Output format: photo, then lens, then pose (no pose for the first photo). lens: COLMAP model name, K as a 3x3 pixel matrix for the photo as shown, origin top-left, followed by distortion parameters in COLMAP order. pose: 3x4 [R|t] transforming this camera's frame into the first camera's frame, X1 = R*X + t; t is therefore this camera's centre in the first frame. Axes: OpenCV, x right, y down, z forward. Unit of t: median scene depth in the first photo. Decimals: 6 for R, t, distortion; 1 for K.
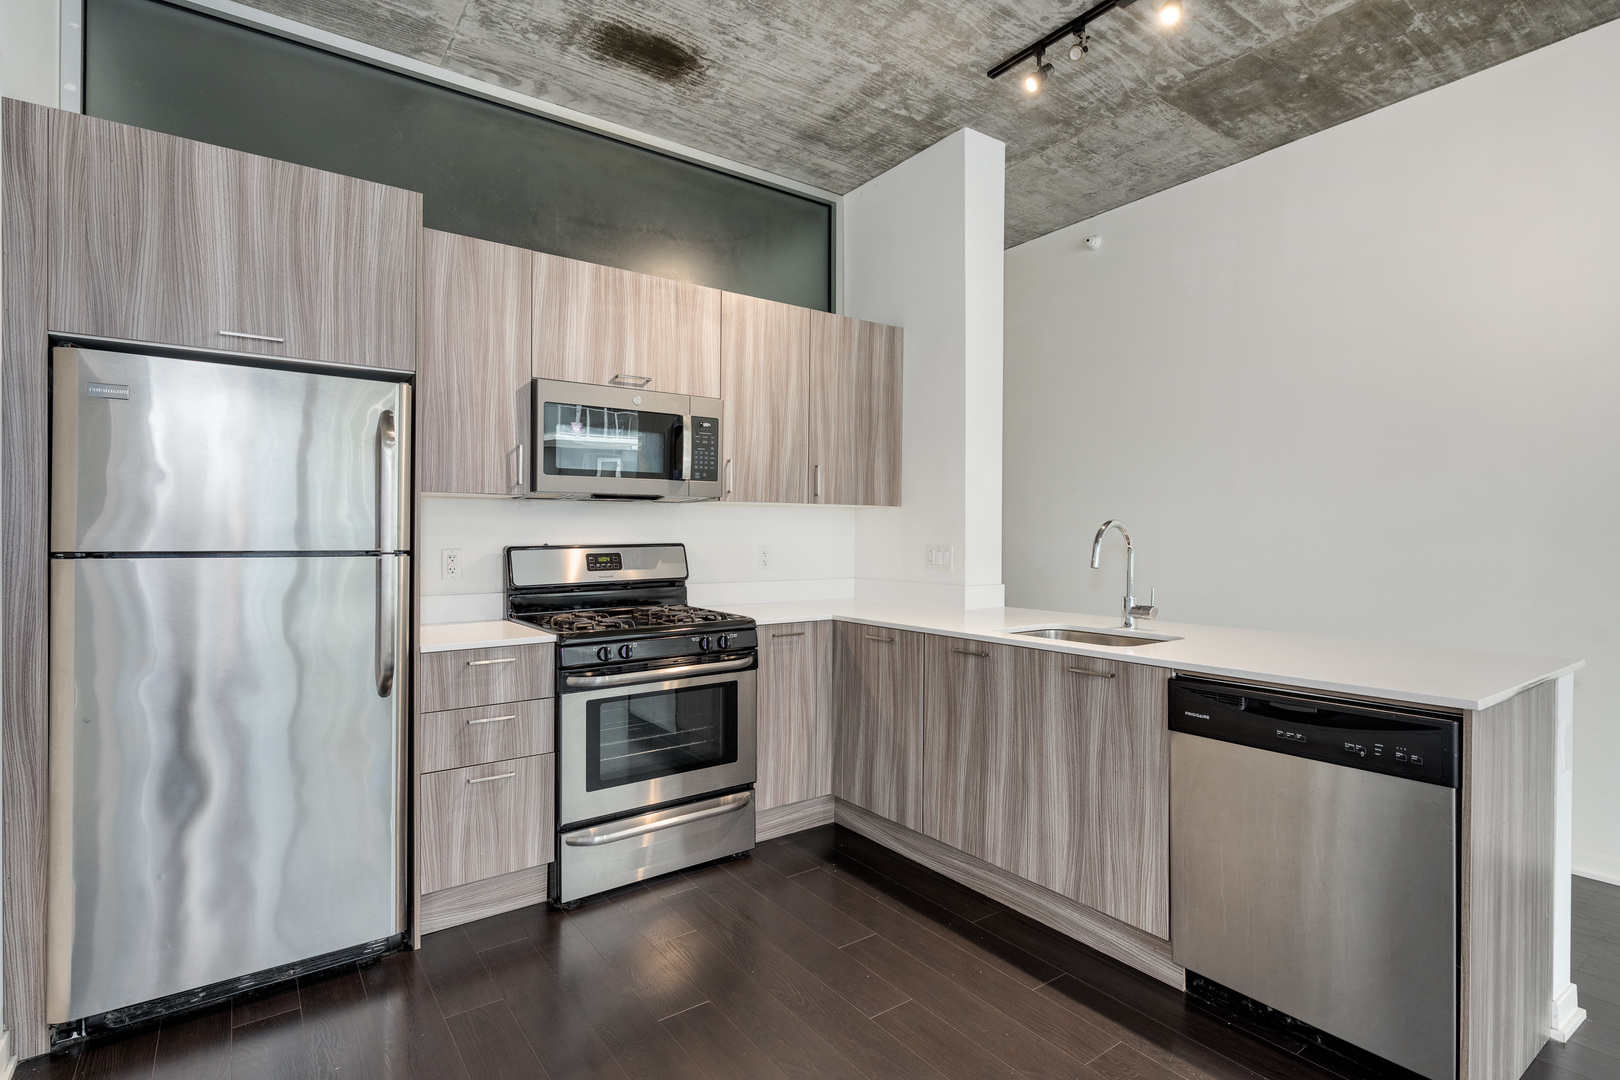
lens RADIAL K [[791.1, 0, 804.8], [0, 791.1, 539.1], [0, 0, 1]] dist [0.004573, -0.002507]
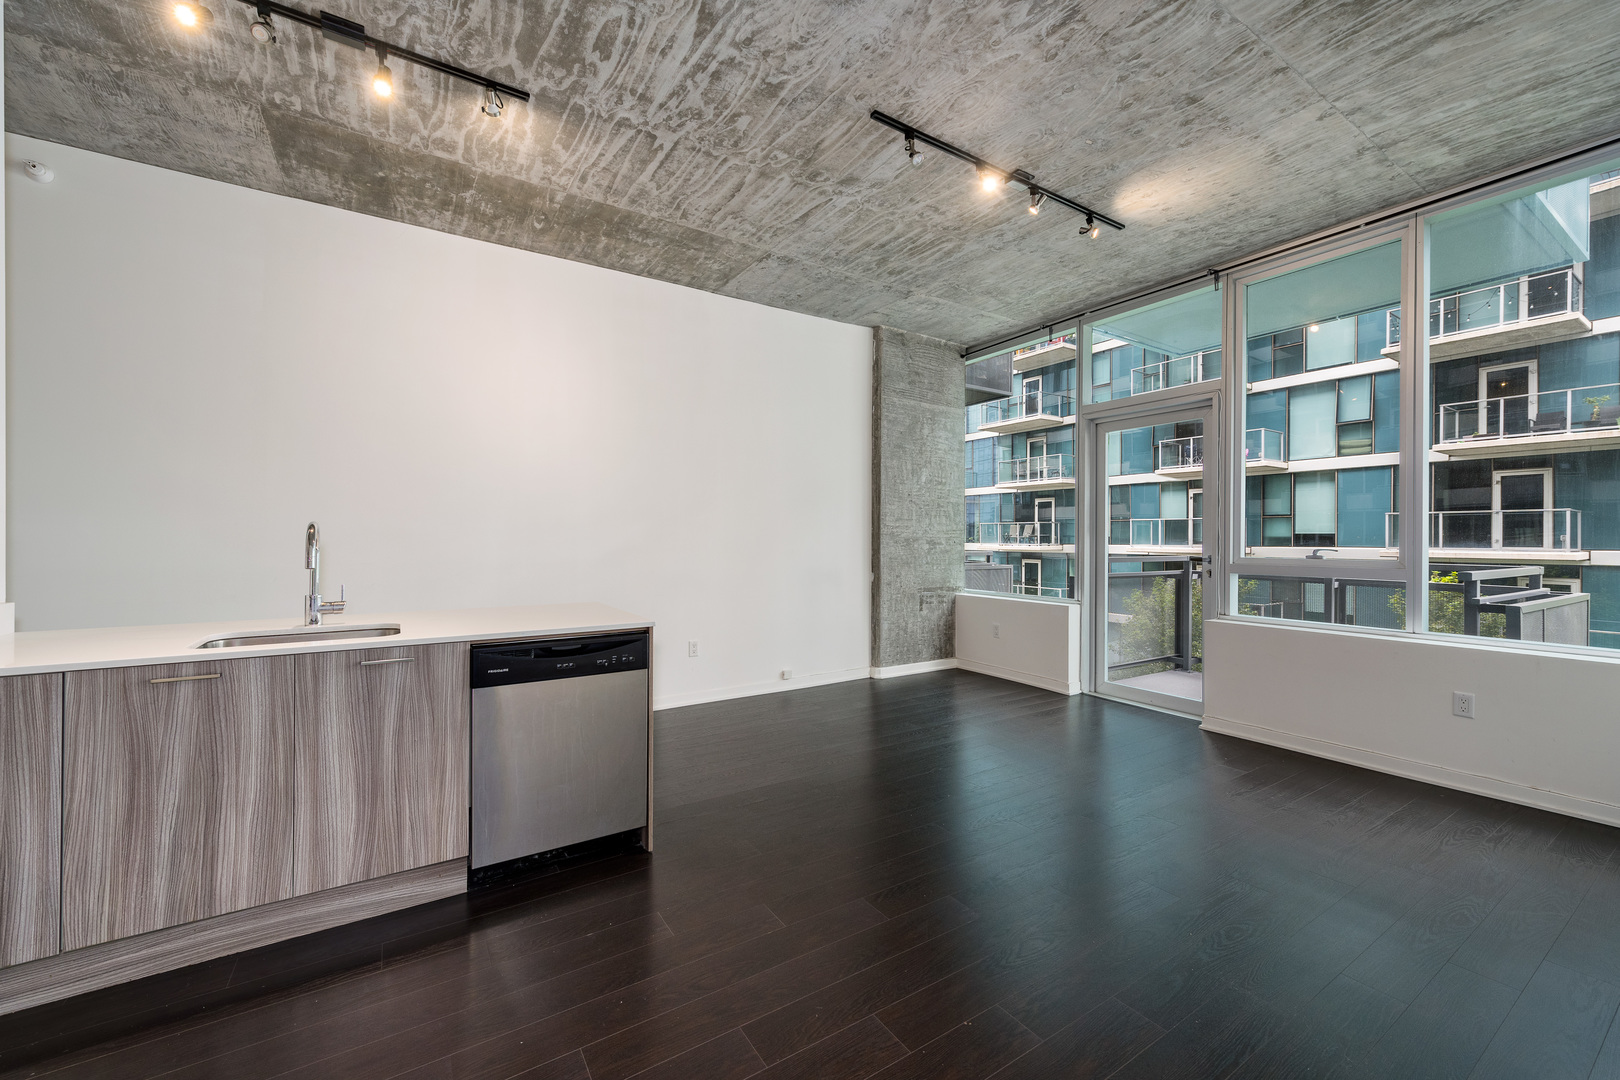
lens RADIAL K [[629.2, 0, 815.7], [0, 629.2, 542.0], [0, 0, 1]] dist [0.007099, -0.000621]
pose [[0.047561, -0.006408, 0.998848, -0.400599], [0.001995, 0.999978, 0.006320, -0.001748], [-0.998866, 0.001692, 0.047573, 0.297847]]
